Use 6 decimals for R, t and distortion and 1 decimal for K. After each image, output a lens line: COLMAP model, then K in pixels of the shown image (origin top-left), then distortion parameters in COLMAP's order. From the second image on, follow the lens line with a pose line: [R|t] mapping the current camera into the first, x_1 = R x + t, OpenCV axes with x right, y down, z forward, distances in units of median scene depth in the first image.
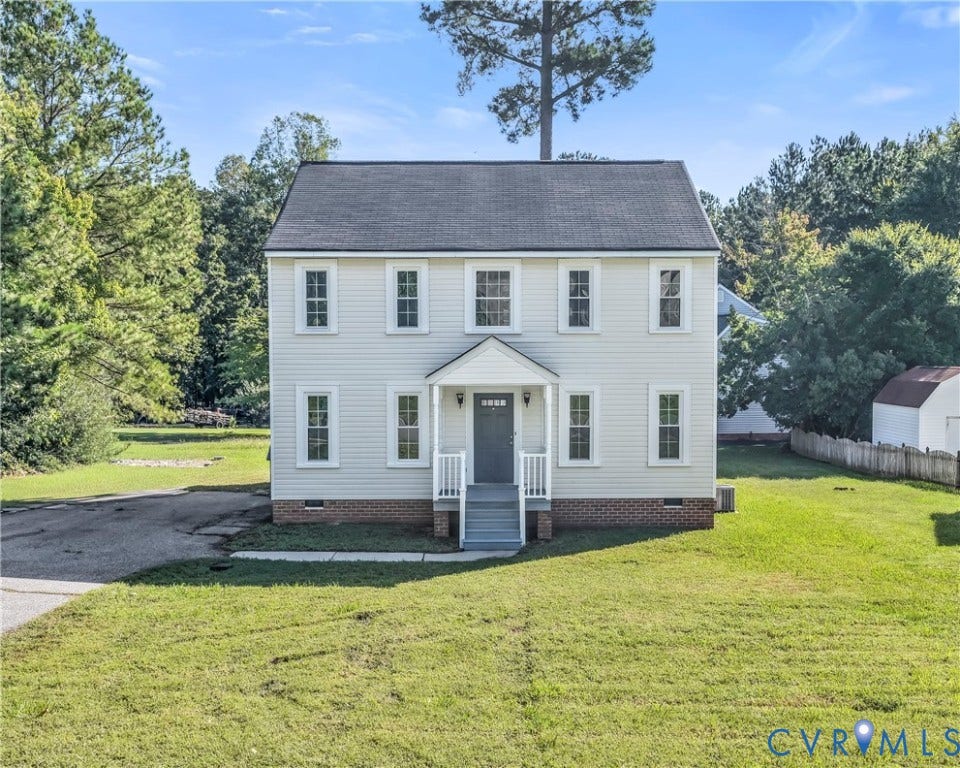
lens RADIAL K [[920.5, 0, 512.0], [0, 920.5, 384.4], [0, 0, 1]] dist [-0.012289, 0.009060]
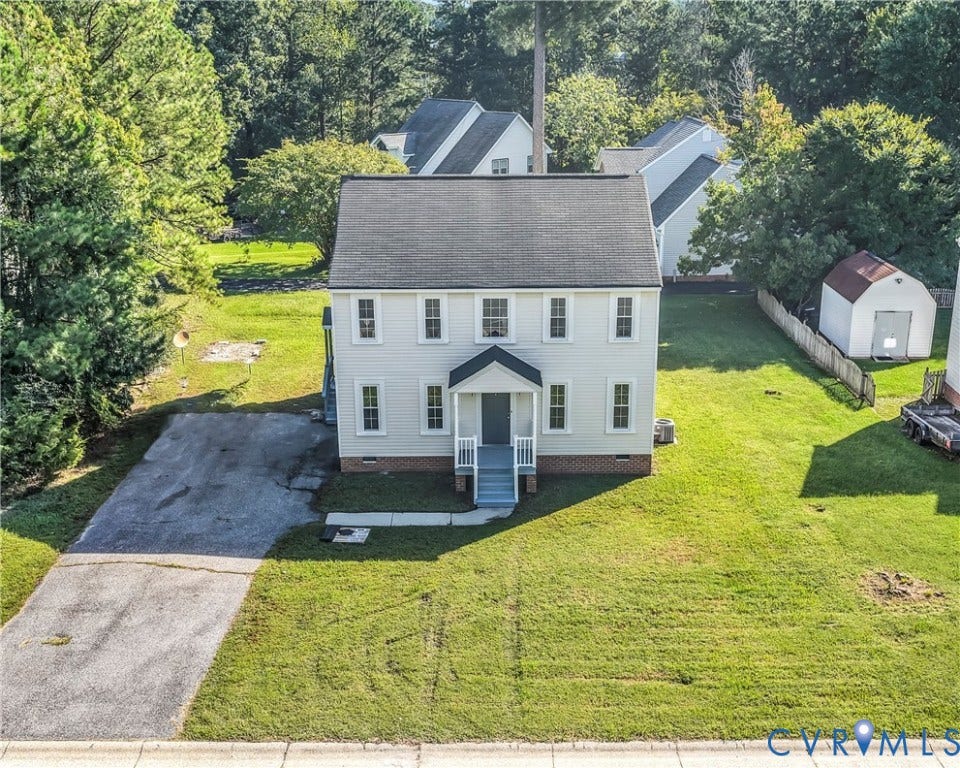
lens RADIAL K [[920.5, 0, 512.0], [0, 920.5, 384.4], [0, 0, 1]] dist [-0.012289, 0.009060]
pose [[0.999989, 0.000490, 0.004667, -0.002120], [-0.001600, 0.970562, 0.240848, -0.328438], [-0.004412, -0.240852, 0.970552, -0.355207]]
